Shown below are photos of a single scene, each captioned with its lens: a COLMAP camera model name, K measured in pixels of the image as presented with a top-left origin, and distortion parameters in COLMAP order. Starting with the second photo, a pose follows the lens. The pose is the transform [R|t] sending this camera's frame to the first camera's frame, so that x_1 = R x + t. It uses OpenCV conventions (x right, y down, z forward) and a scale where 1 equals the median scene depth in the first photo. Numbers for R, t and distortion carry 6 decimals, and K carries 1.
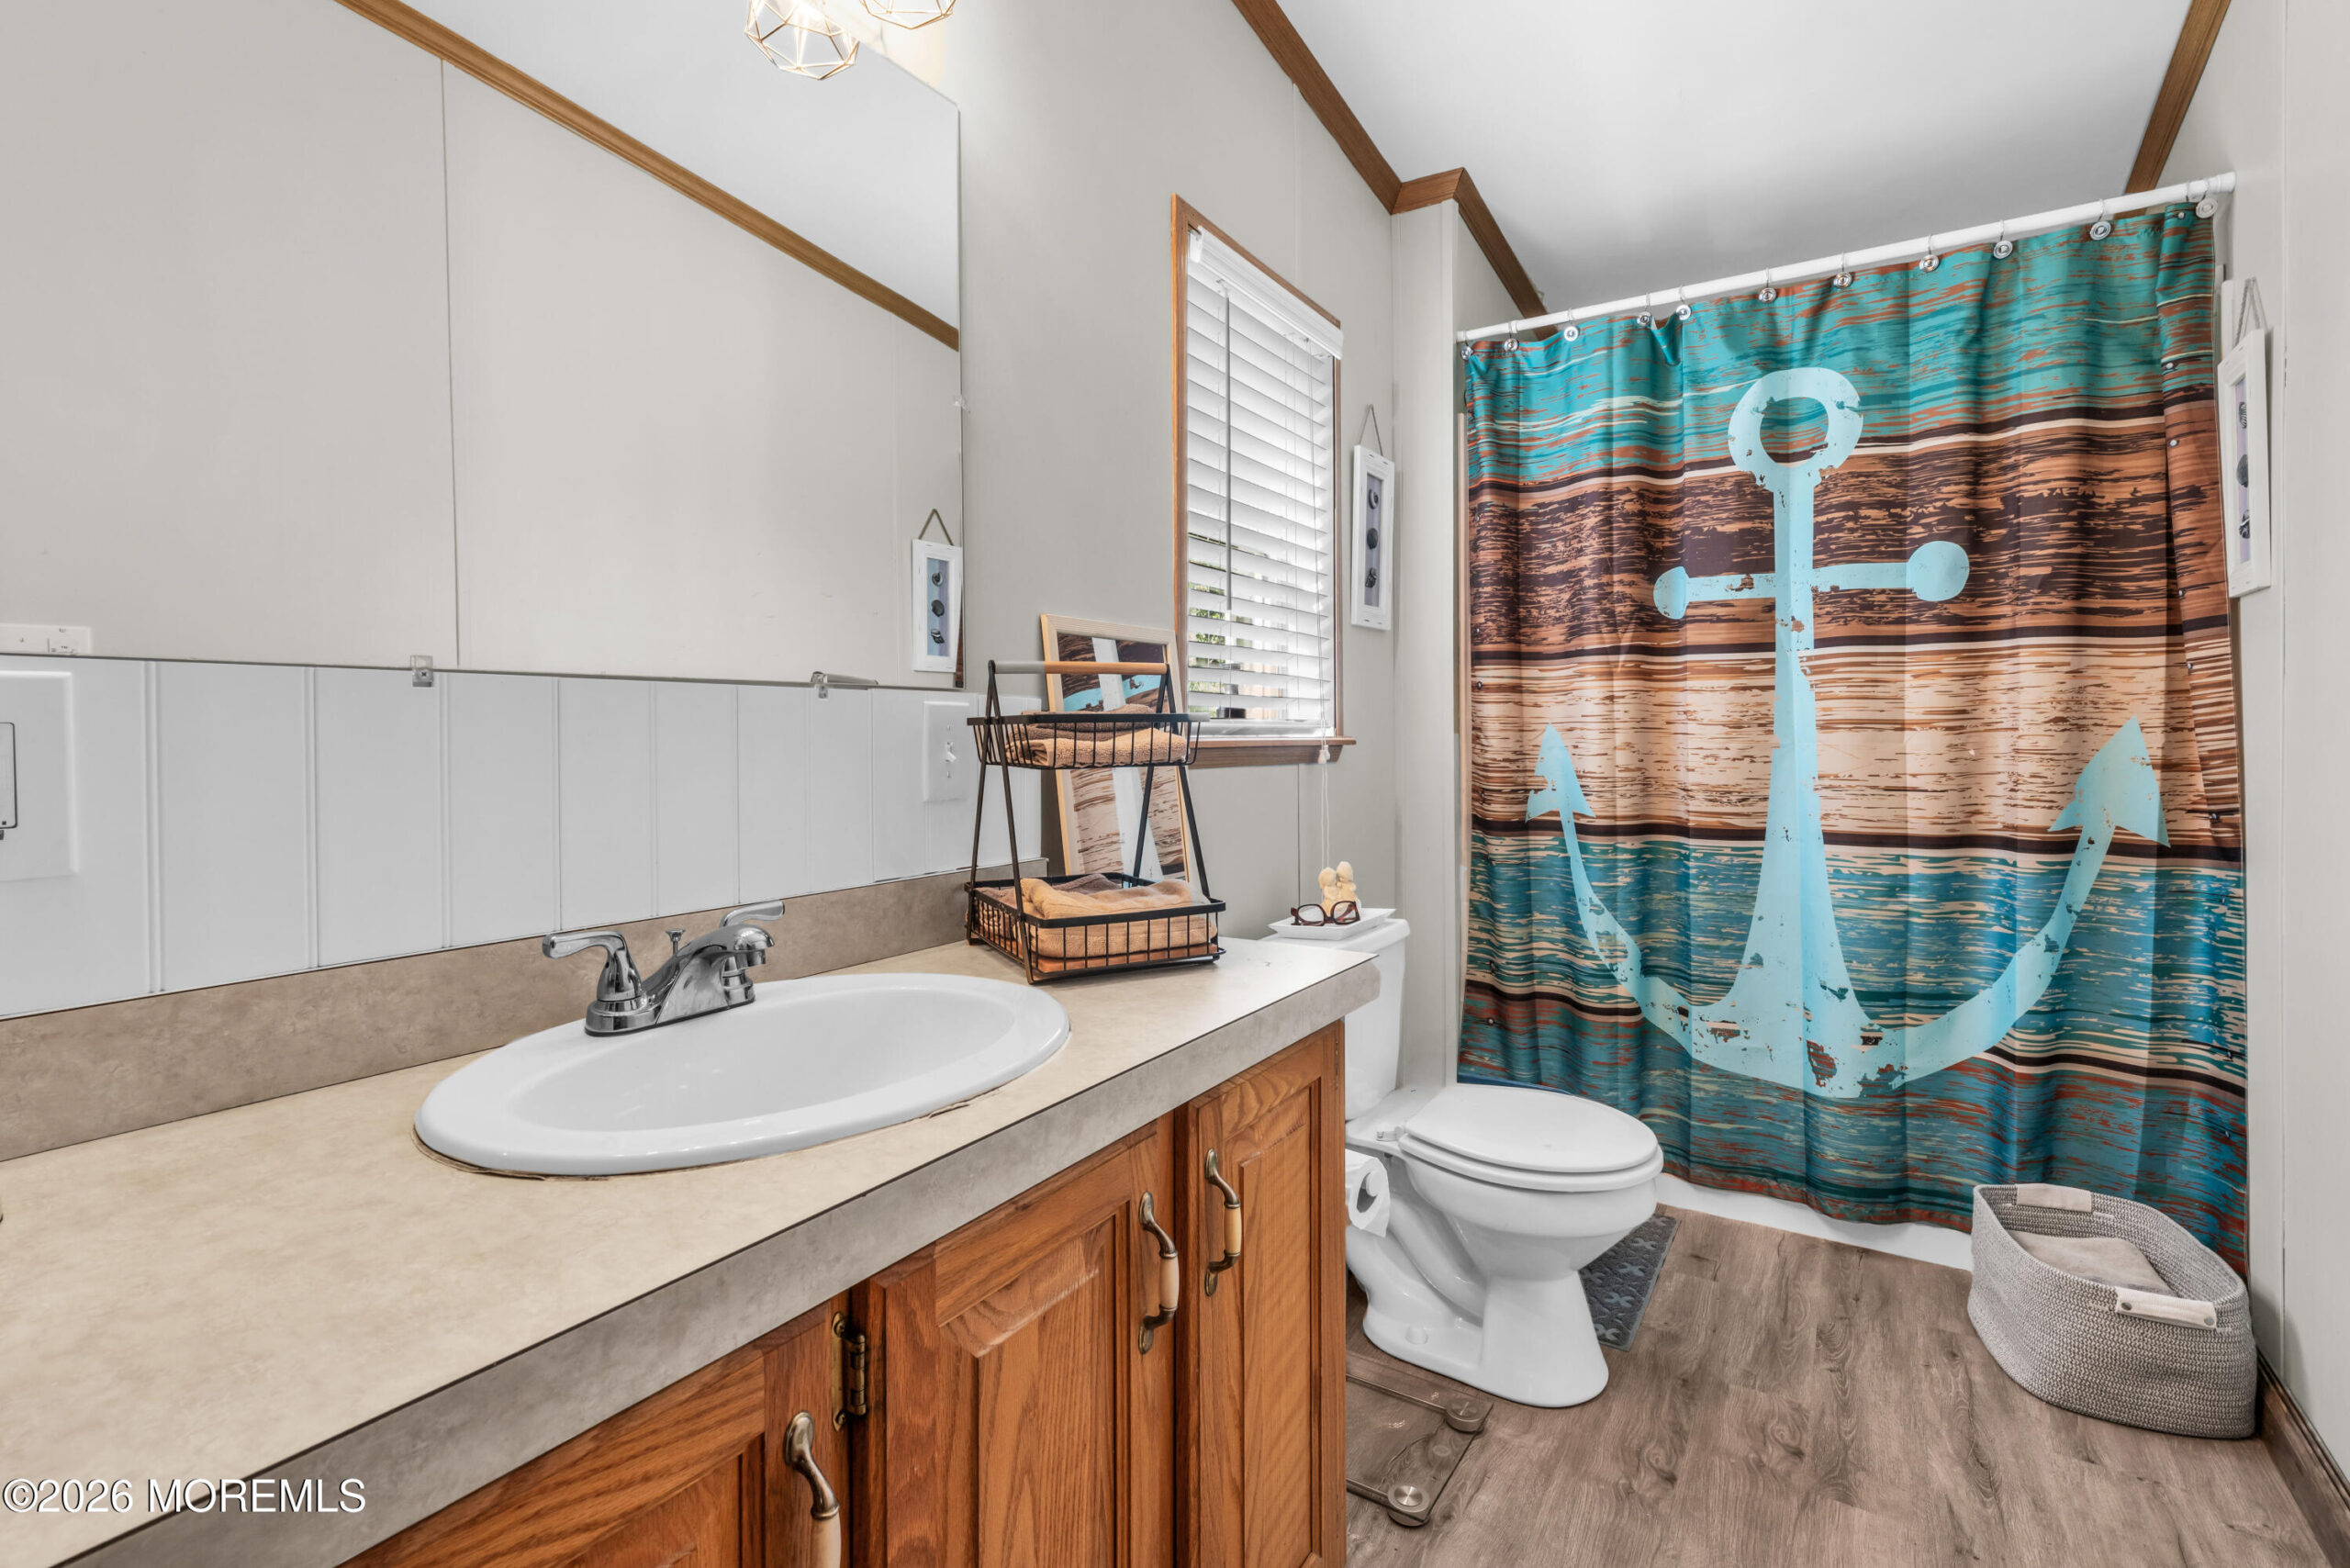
lens RADIAL K [[1132.5, 0, 1175.0], [0, 1132.5, 784.0], [0, 0, 1]] dist [-0.002343, -0.000240]
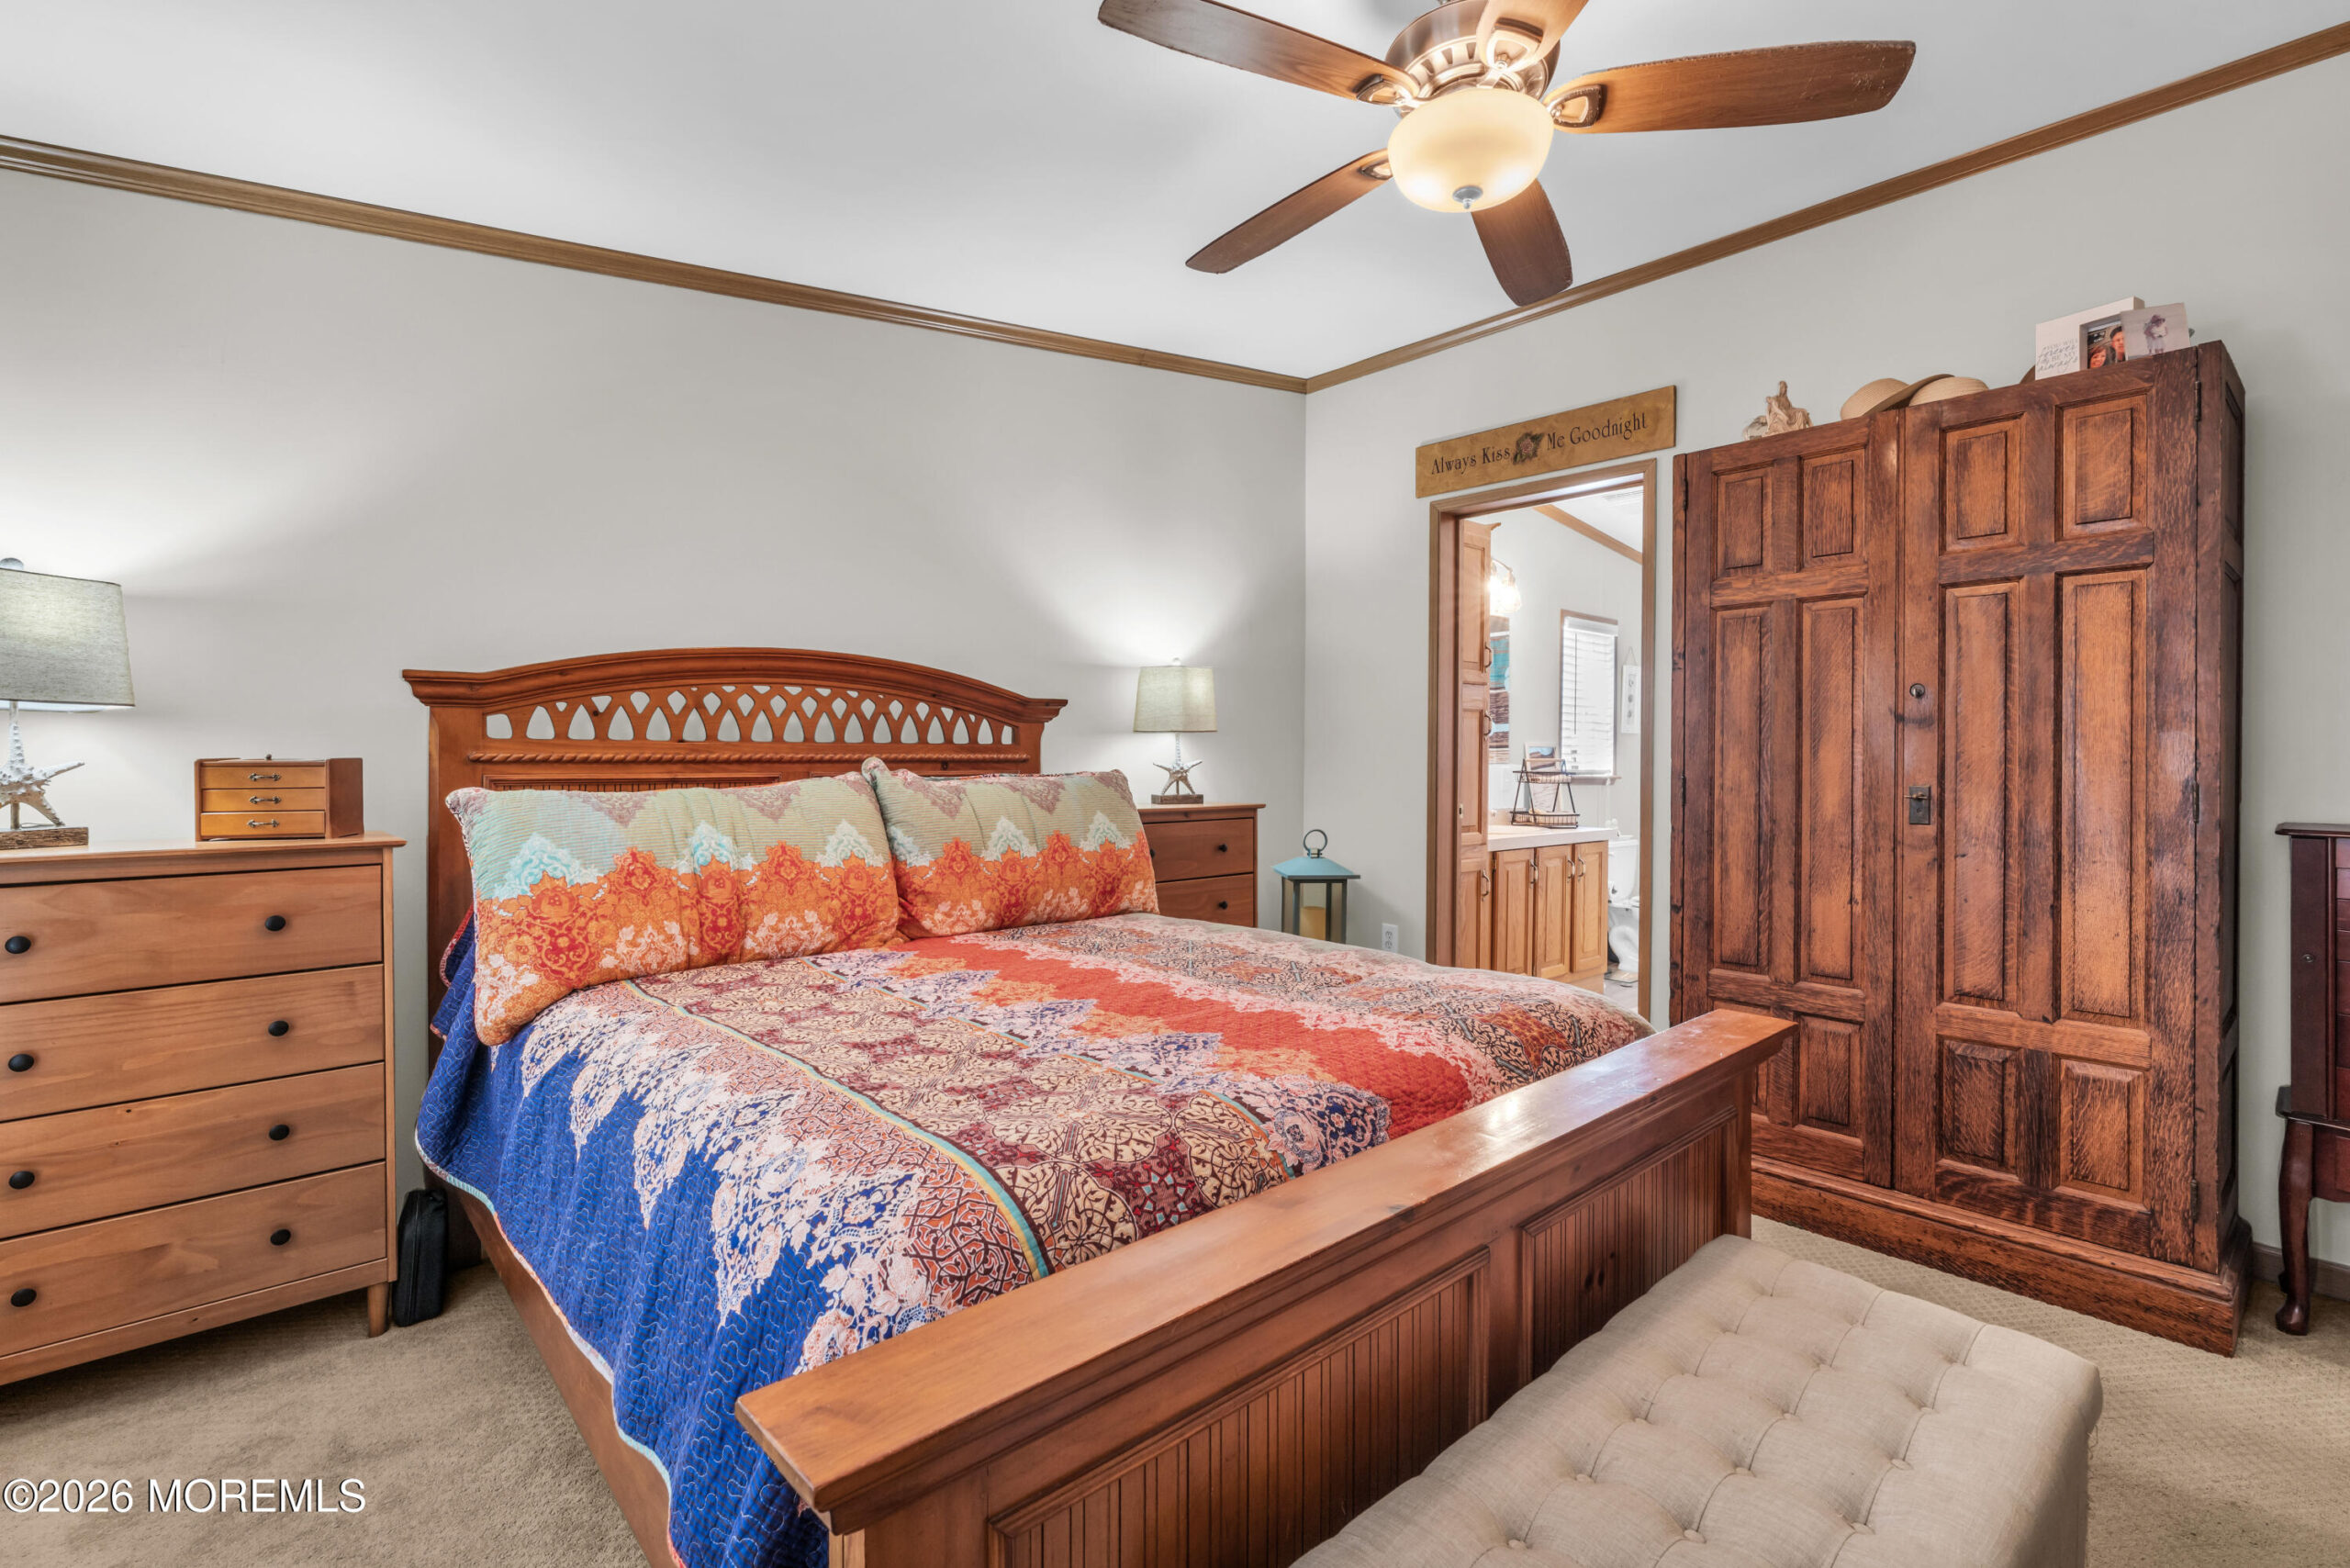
lens RADIAL K [[1132.5, 0, 1175.0], [0, 1132.5, 784.0], [0, 0, 1]] dist [-0.002343, -0.000240]
pose [[0.968562, 0.018674, -0.248071, -0.367835], [-0.024611, 0.999480, -0.020851, 0.111738], [0.247552, 0.026301, 0.968518, -3.450101]]
